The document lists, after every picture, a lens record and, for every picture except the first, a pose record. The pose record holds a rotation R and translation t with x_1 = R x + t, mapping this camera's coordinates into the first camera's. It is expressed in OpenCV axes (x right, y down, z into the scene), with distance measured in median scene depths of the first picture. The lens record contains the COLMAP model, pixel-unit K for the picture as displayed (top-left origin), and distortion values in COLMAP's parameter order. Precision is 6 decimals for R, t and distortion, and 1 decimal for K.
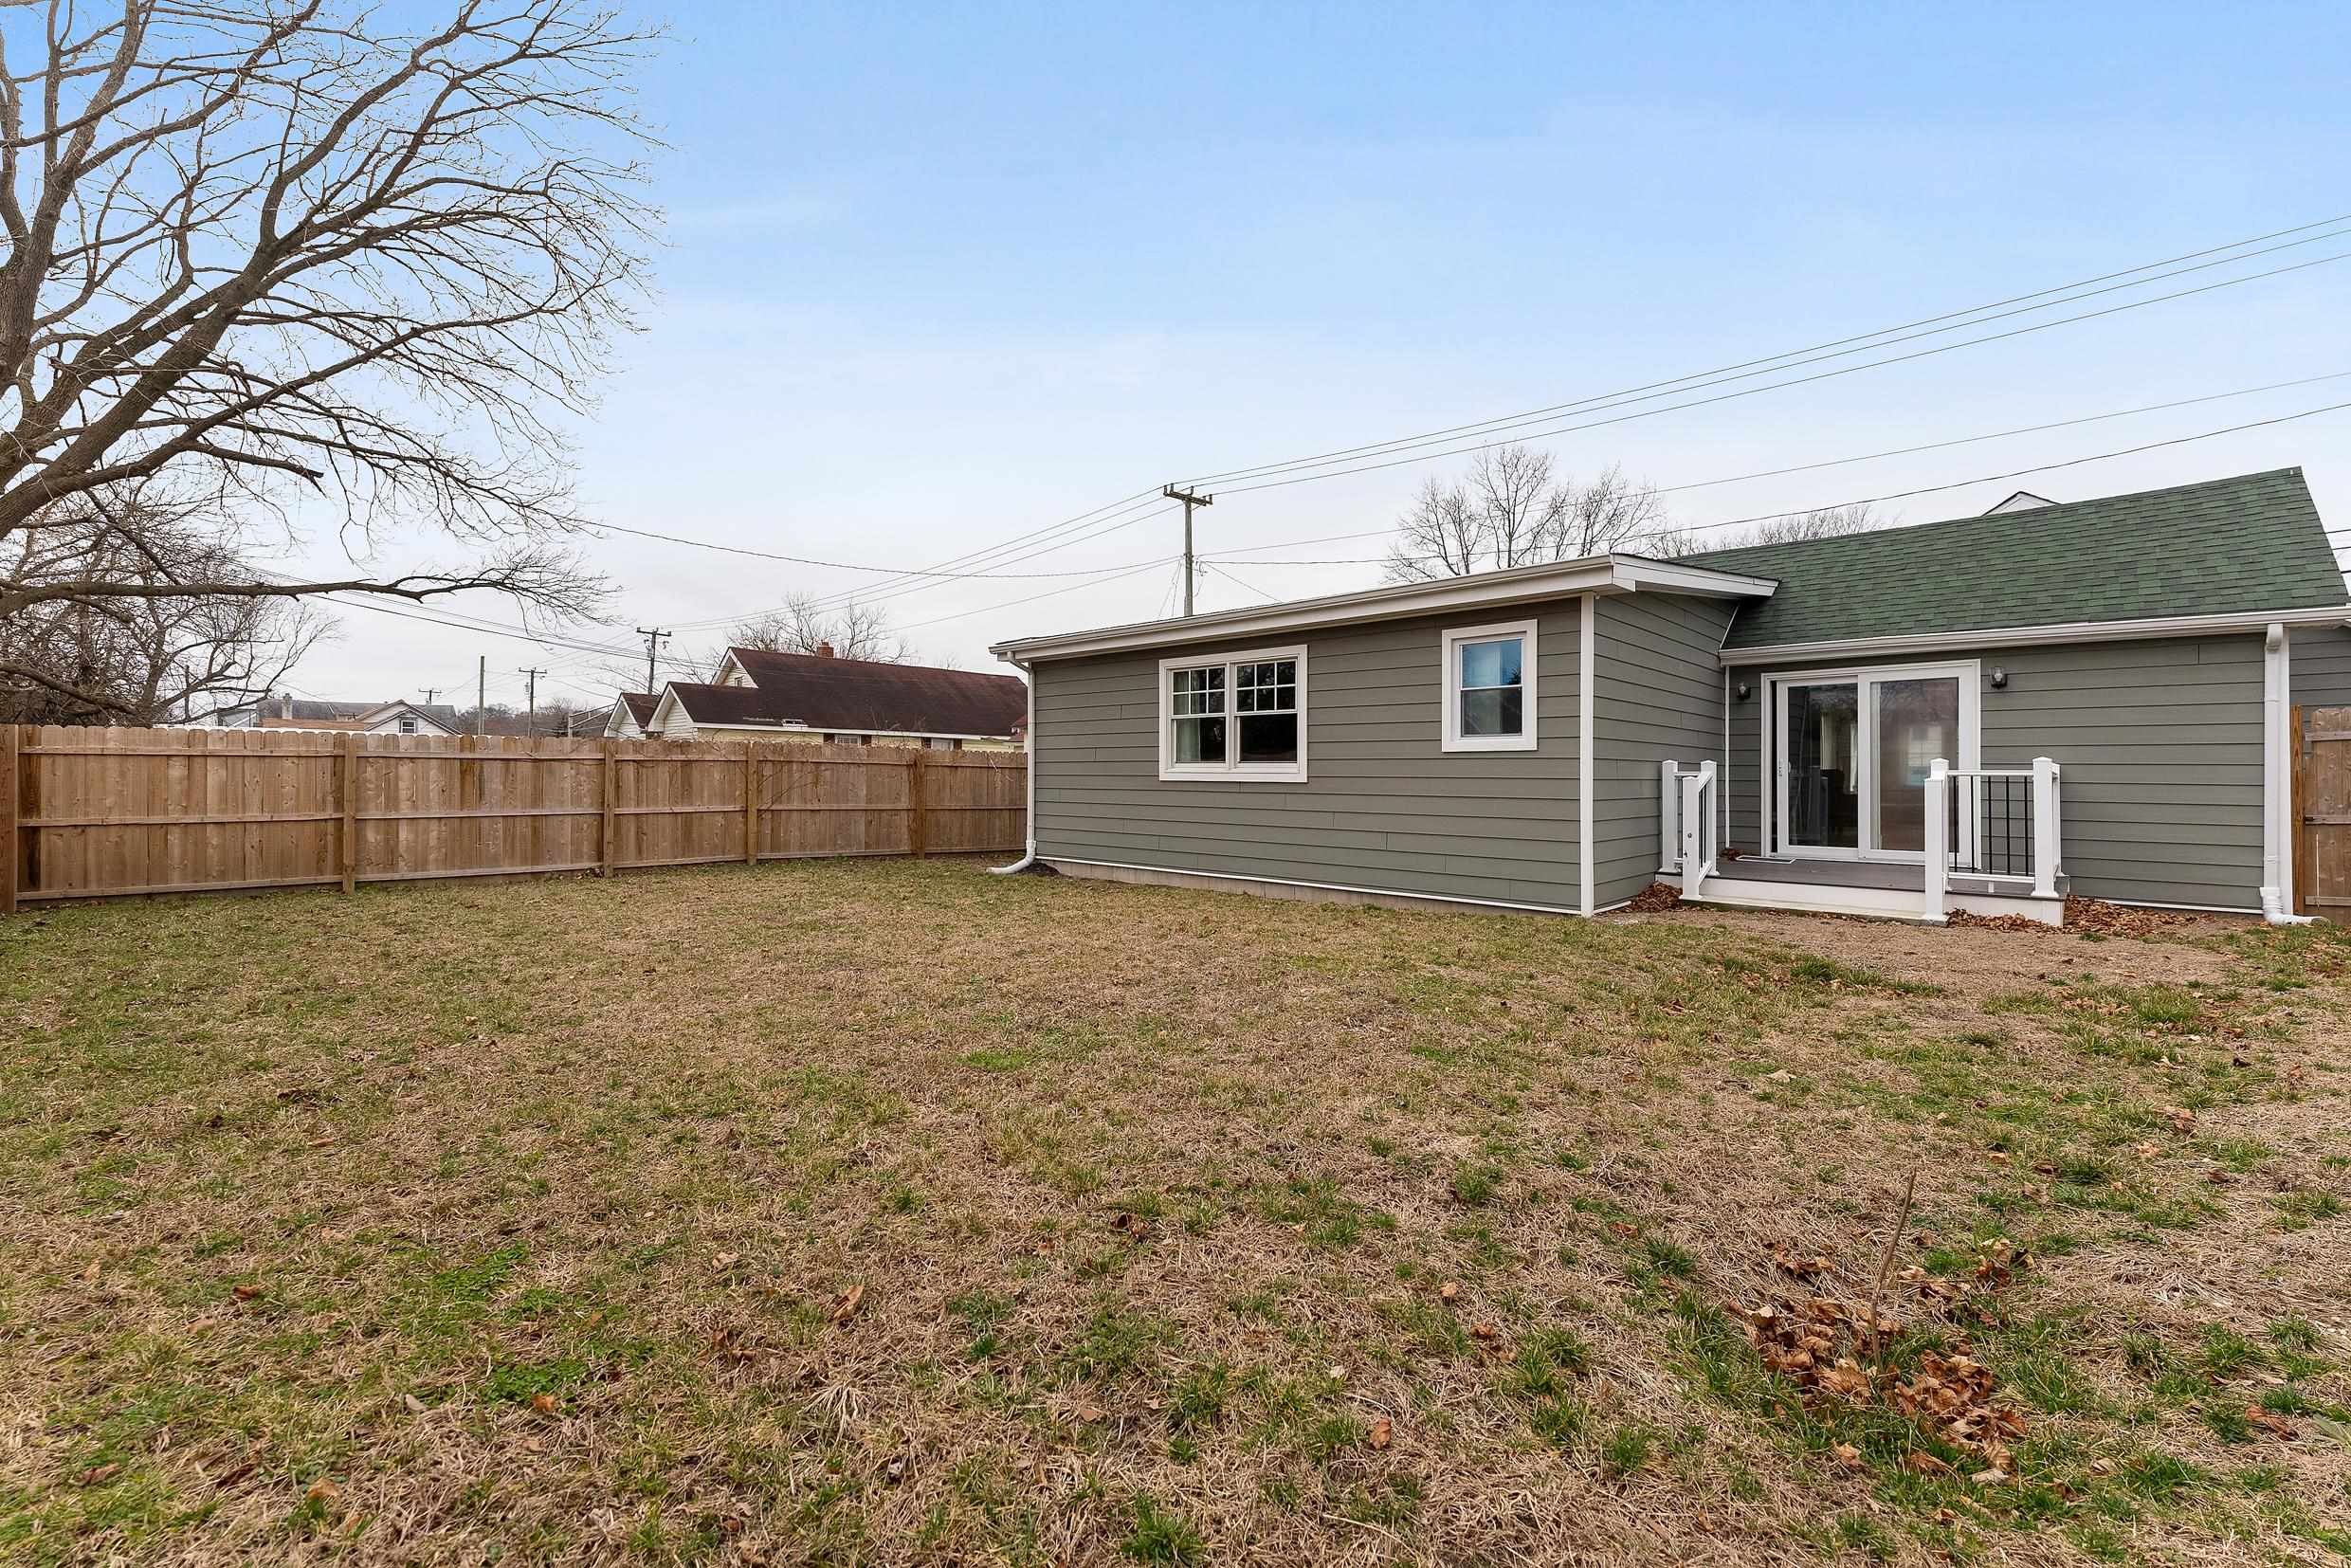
lens RADIAL K [[947.9, 0, 1177.8], [0, 947.9, 779.0], [0, 0, 1]] dist [0.001028, 0.000436]
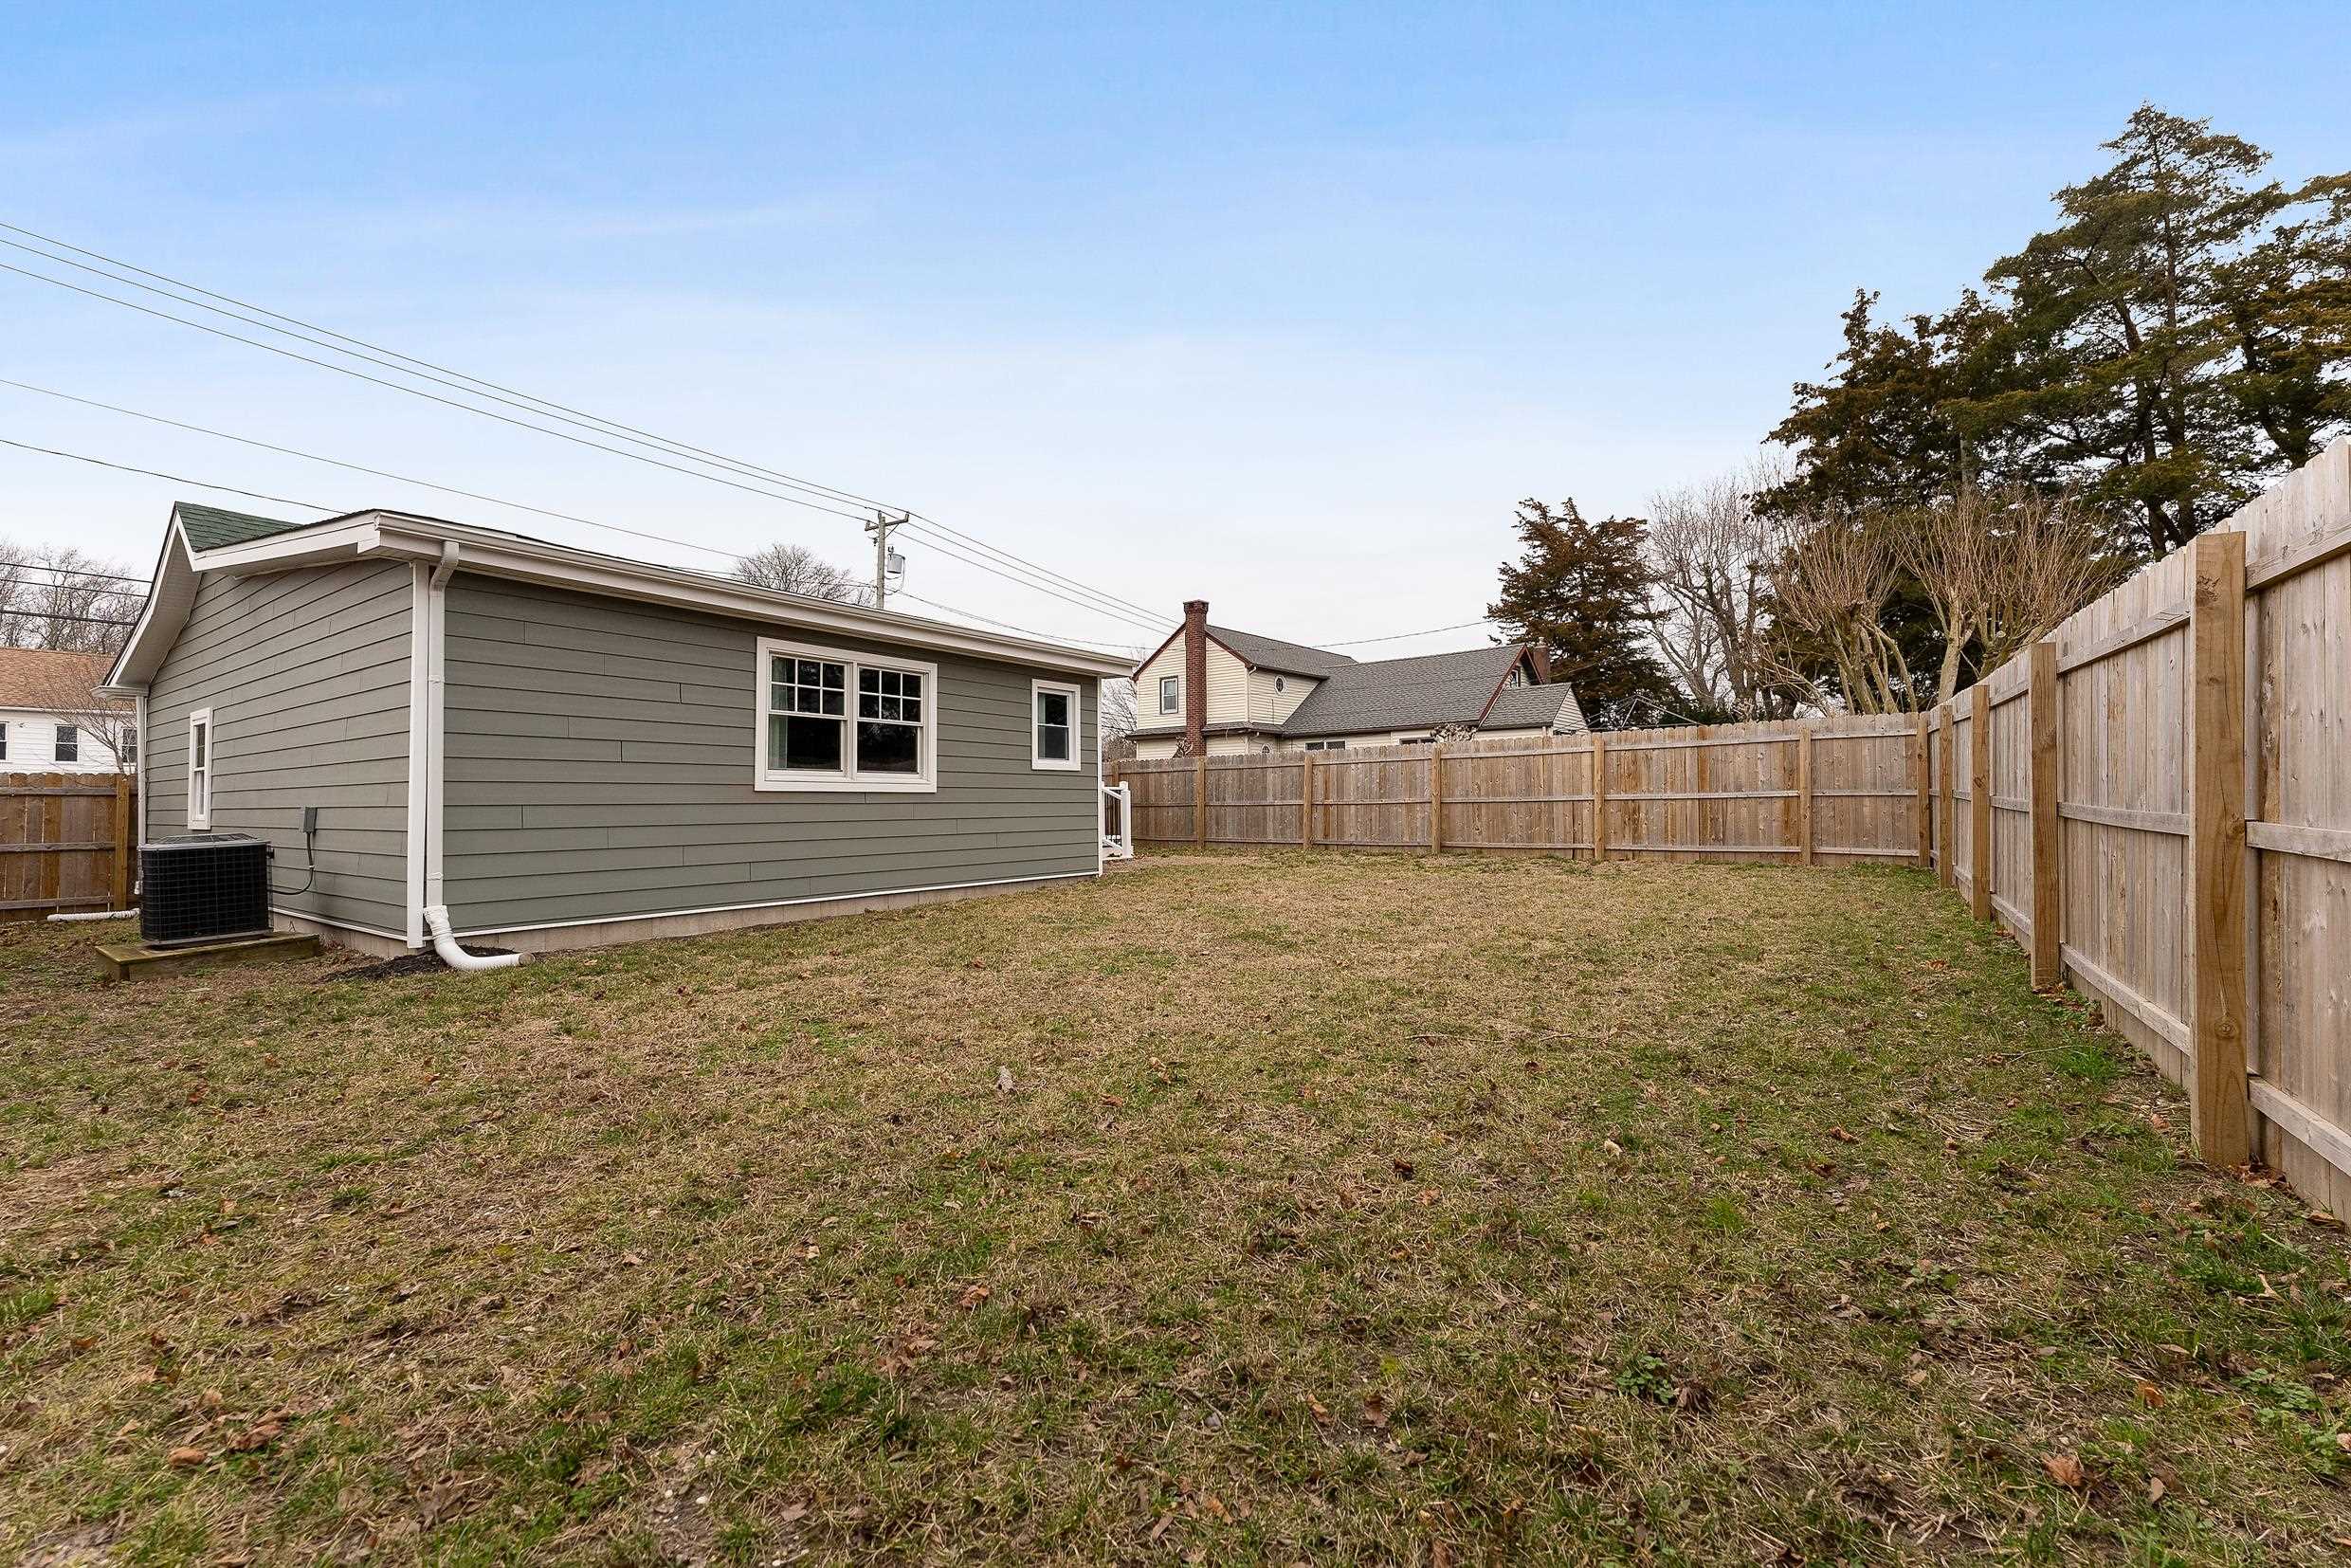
lens RADIAL K [[947.9, 0, 1179.7], [0, 947.9, 785.6], [0, 0, 1]] dist [0.001028, 0.000436]
pose [[-0.153445, -0.003727, 0.988150, -0.869718], [-0.009614, 0.999951, 0.002279, -0.008404], [-0.988110, -0.009151, -0.153473, 0.802075]]
